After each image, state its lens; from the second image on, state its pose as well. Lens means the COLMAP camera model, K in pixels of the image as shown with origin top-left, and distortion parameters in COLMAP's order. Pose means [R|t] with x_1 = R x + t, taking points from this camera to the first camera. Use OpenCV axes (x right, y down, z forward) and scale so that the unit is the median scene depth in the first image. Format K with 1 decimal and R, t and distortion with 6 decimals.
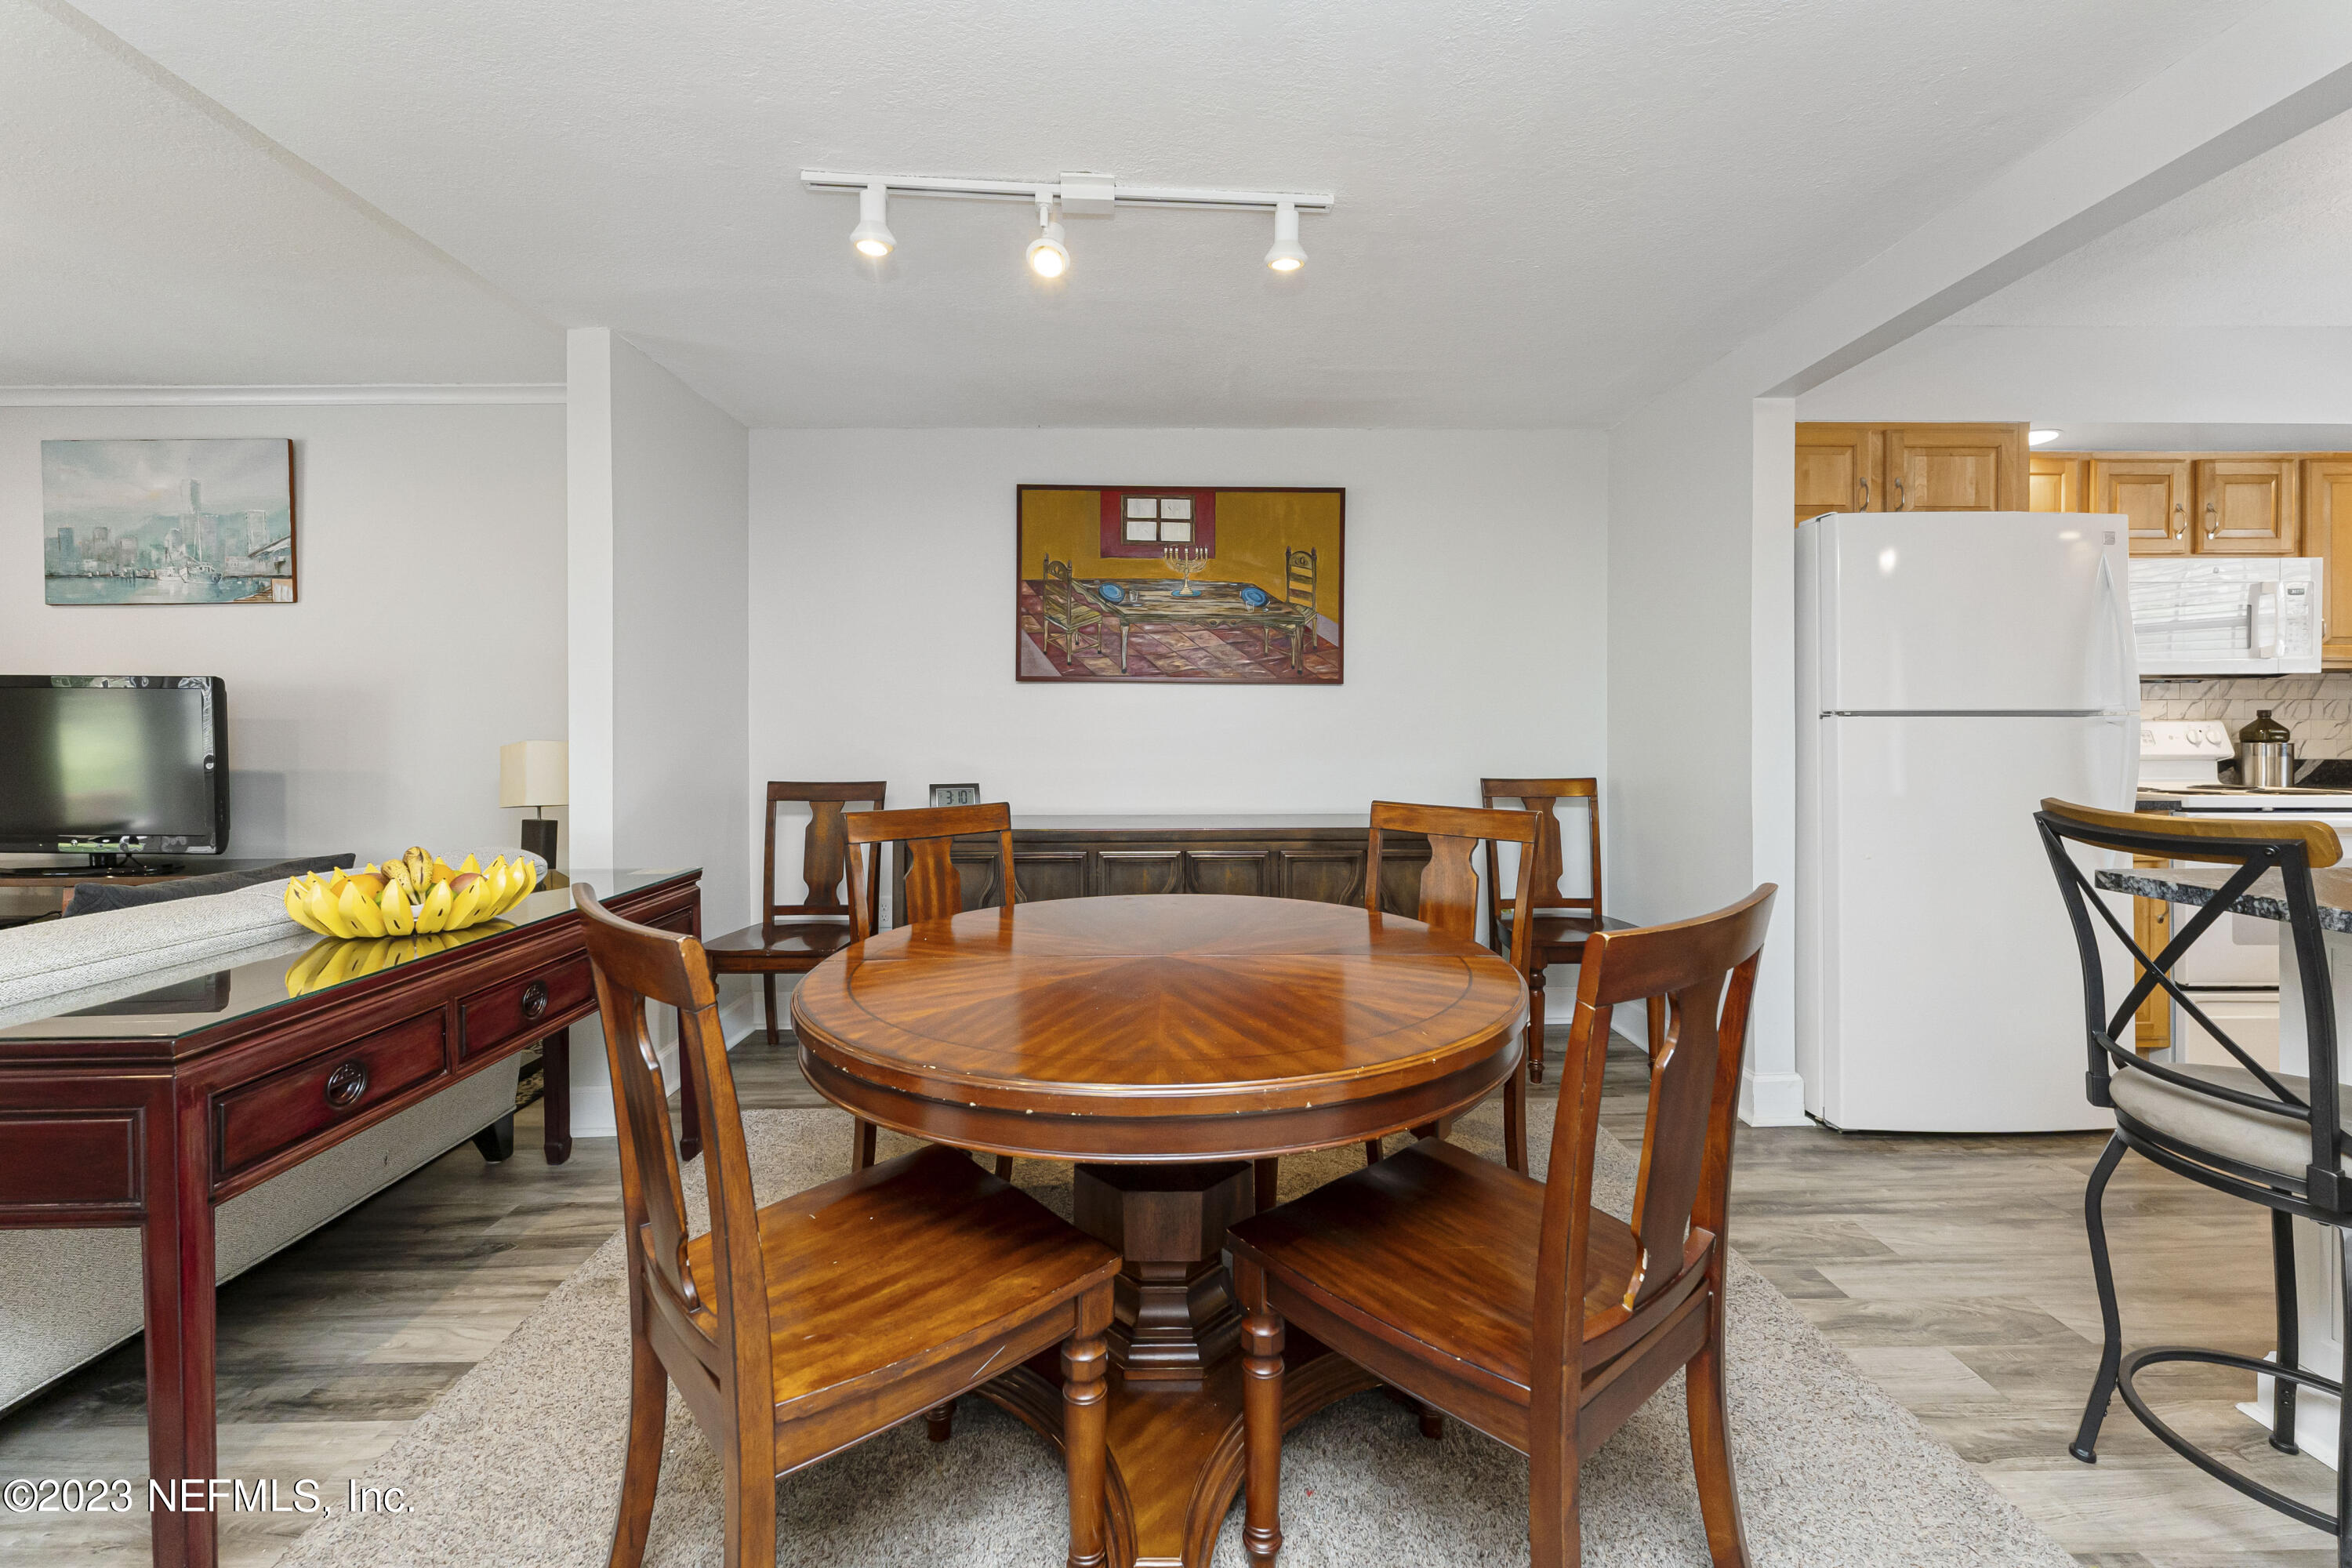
lens RADIAL K [[961.0, 0, 1148.1], [0, 961.0, 731.7], [0, 0, 1]] dist [0.001218, -0.001934]
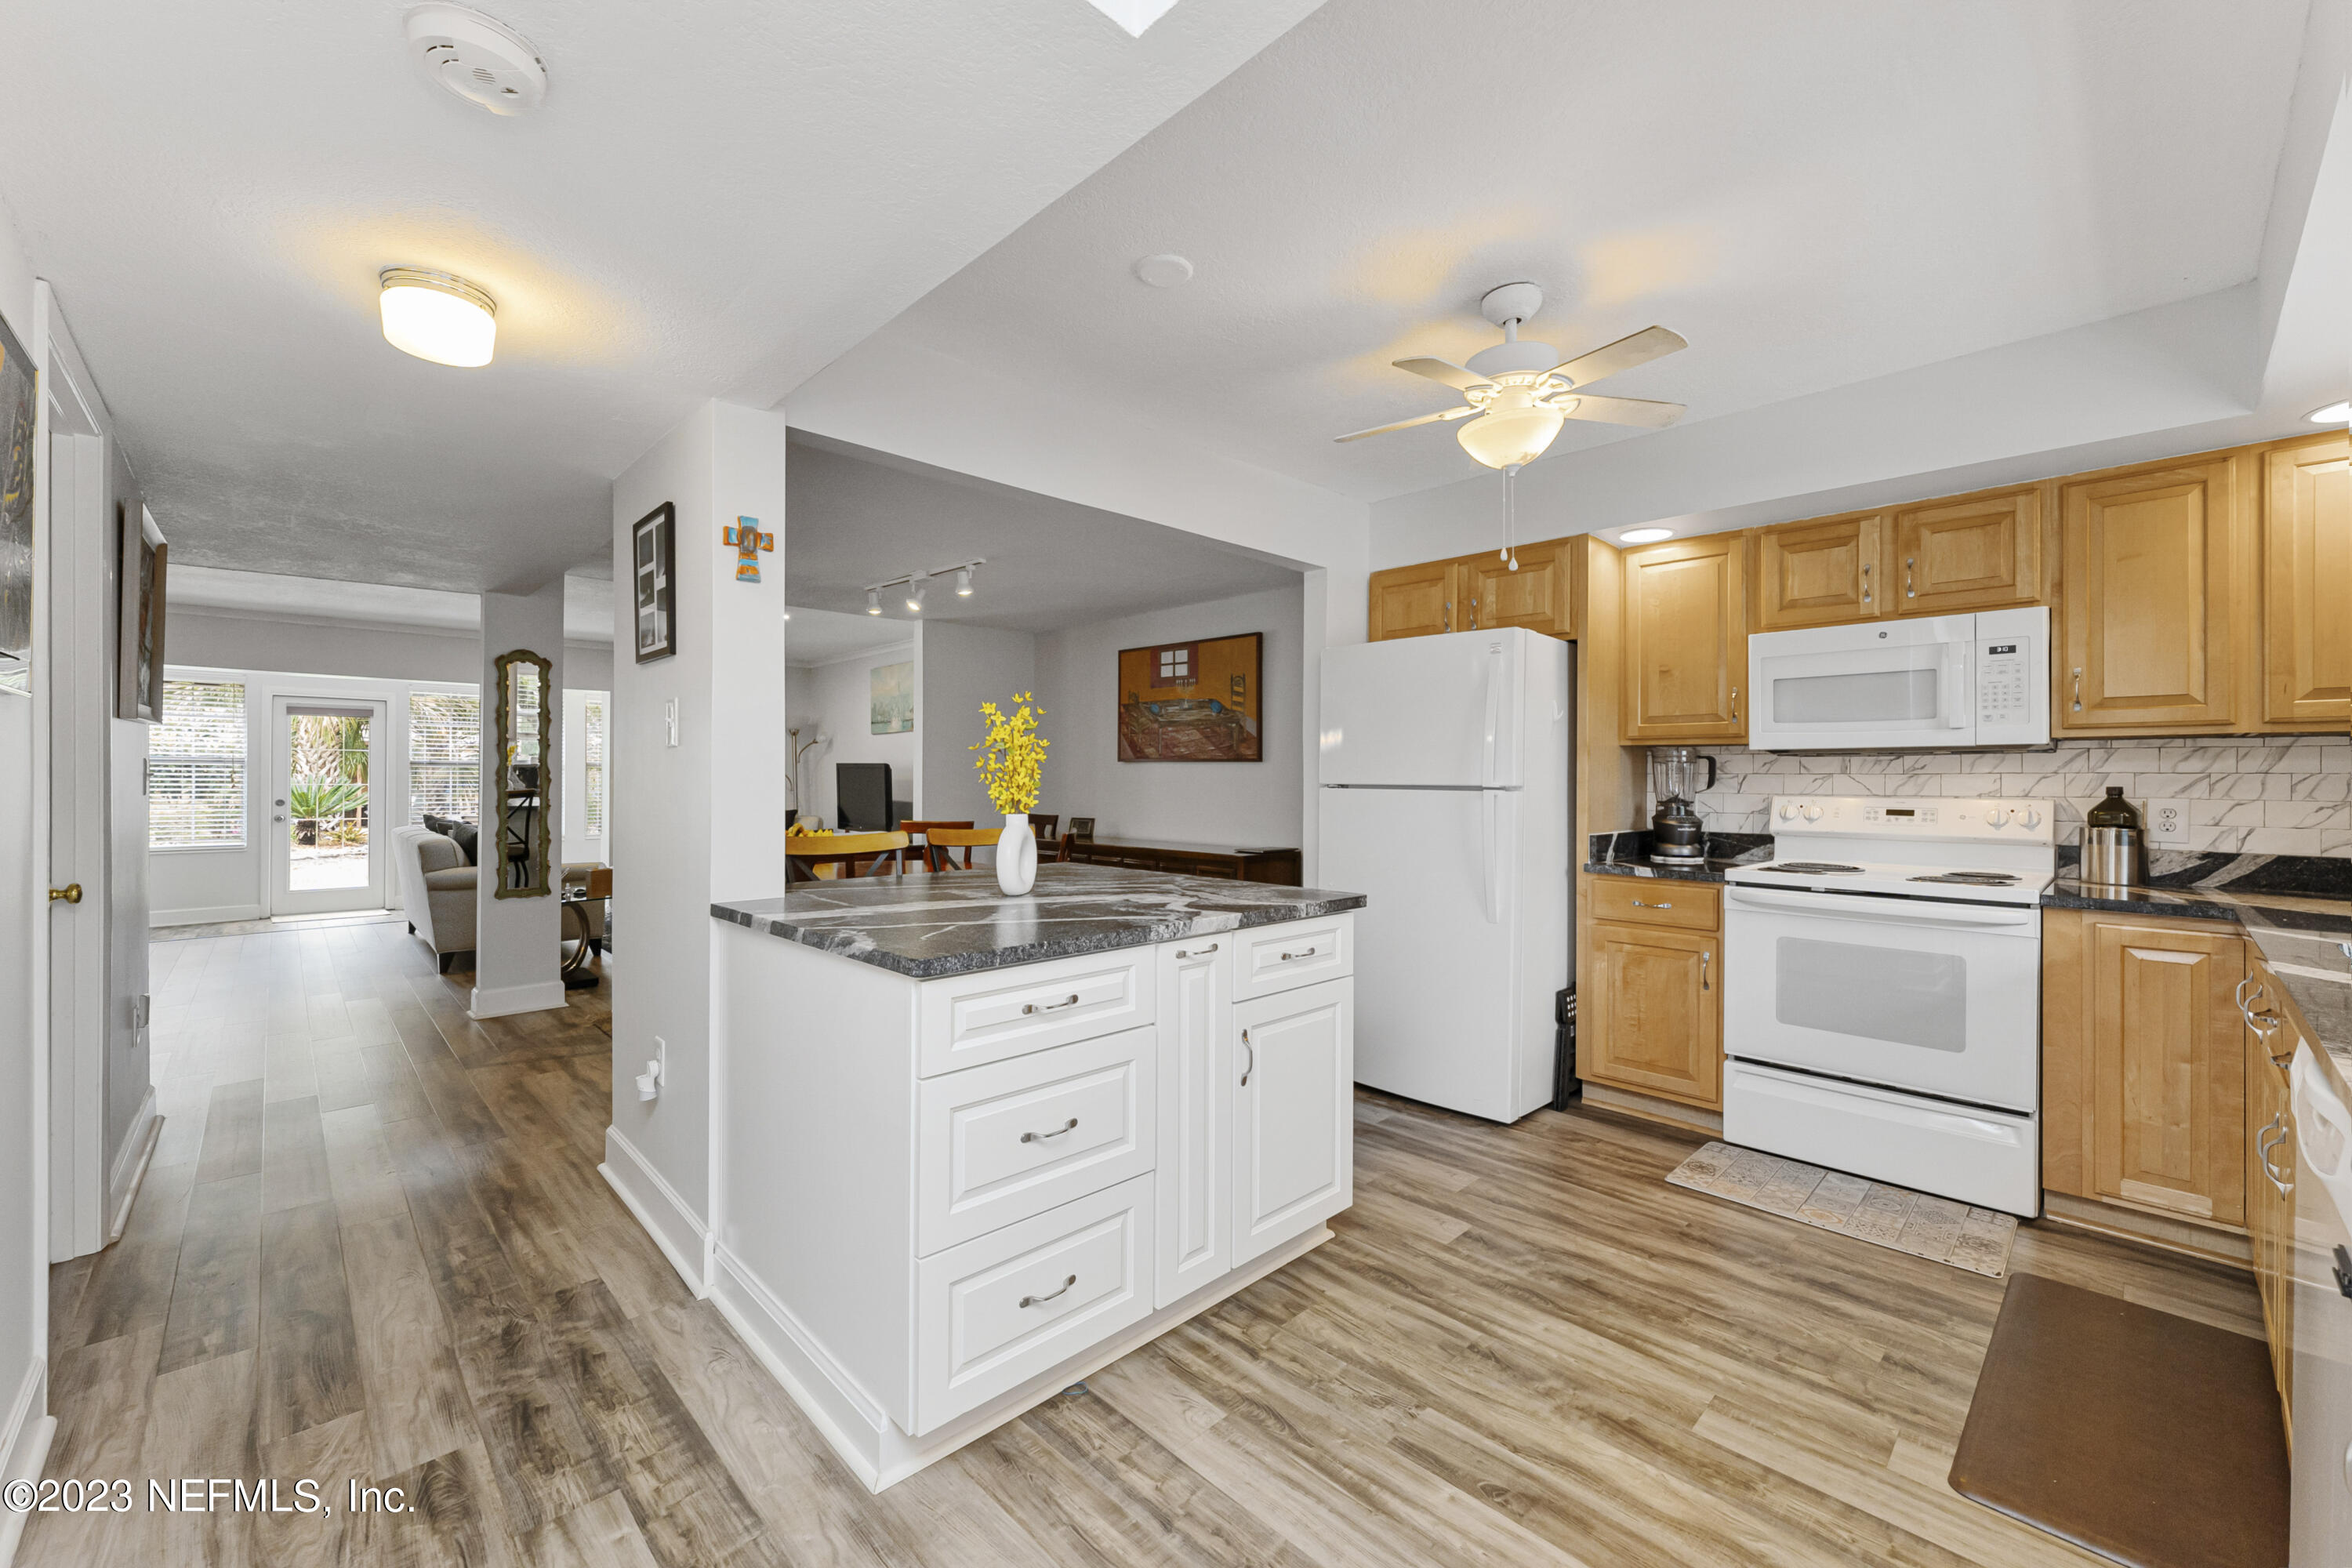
lens RADIAL K [[961.0, 0, 1159.9], [0, 961.0, 782.6], [0, 0, 1]] dist [0.001218, -0.001934]
pose [[0.672164, 0.008714, -0.740351, 1.261680], [-0.013714, 0.999906, -0.000682, -0.015186], [0.740275, 0.010612, 0.672220, -0.128788]]
